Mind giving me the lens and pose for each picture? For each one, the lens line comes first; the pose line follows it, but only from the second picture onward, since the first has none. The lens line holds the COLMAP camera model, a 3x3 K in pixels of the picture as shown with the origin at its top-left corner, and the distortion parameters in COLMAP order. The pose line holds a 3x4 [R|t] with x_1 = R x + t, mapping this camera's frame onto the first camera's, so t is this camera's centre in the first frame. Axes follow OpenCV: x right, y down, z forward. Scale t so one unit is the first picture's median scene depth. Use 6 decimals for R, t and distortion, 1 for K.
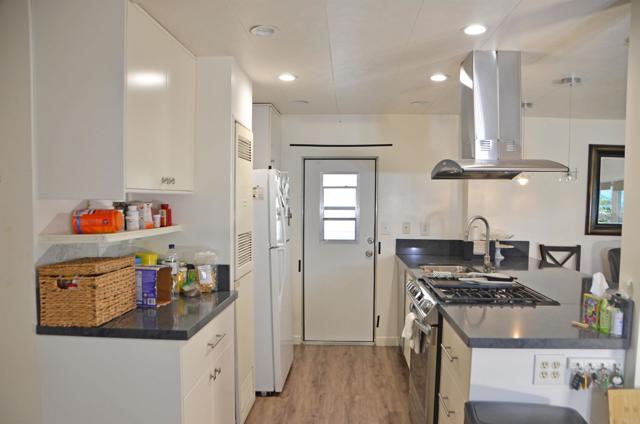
lens RADIAL K [[503.7, 0, 322.7], [0, 503.7, 229.3], [0, 0, 1]] dist [-0.157355, 0.116223]
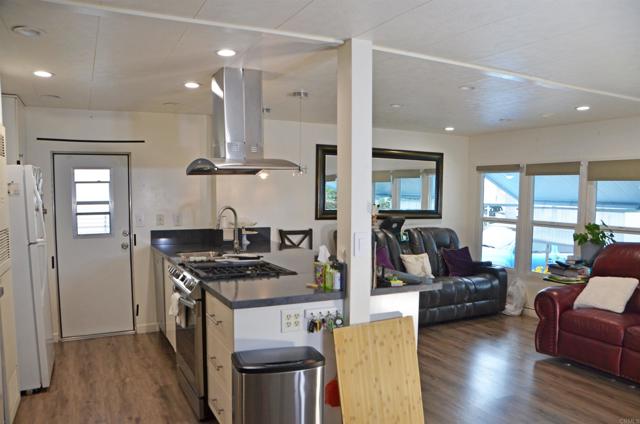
lens RADIAL K [[503.7, 0, 322.7], [0, 503.7, 229.3], [0, 0, 1]] dist [-0.157355, 0.116223]
pose [[0.874257, -0.044418, 0.483427, -0.052479], [0.037098, 0.999006, 0.024702, 0.005650], [-0.484043, -0.003662, 0.875036, -0.112301]]
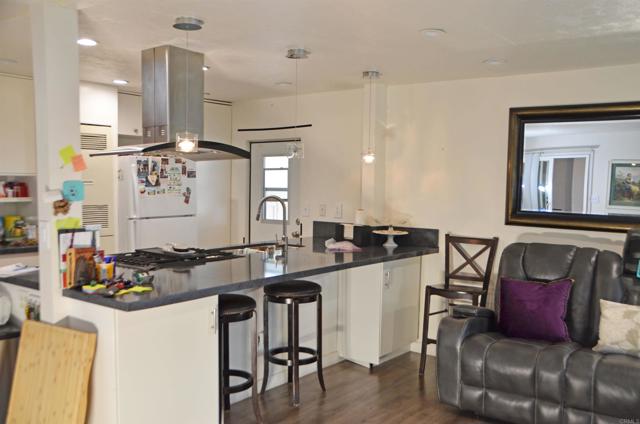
lens RADIAL K [[606.4, 0, 320.0], [0, 606.4, 212.0], [0, 0, 1]] dist [-0.004941, -0.004613]
pose [[0.826776, 0.028592, -0.561804, 1.045018], [-0.036730, 0.999320, -0.003195, 0.006535], [0.561331, 0.023276, 0.827264, 0.034382]]
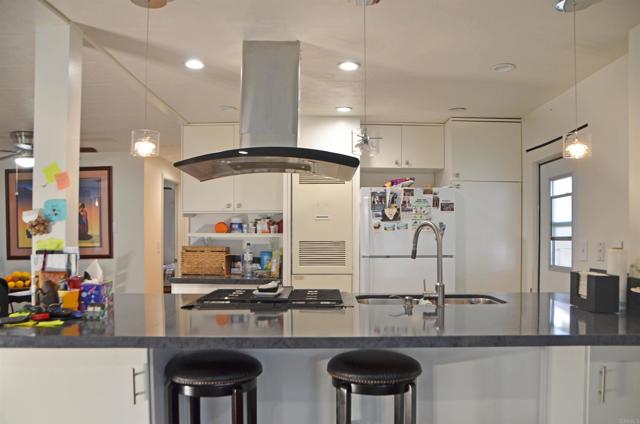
lens RADIAL K [[504.6, 0, 320.7], [0, 504.6, 249.4], [0, 0, 1]] dist [-0.157544, 0.121335]
pose [[0.058488, 0.020278, -0.998082, 0.951872], [-0.060363, 0.998036, 0.016740, 0.006580], [0.996462, 0.059268, 0.059597, 0.786145]]
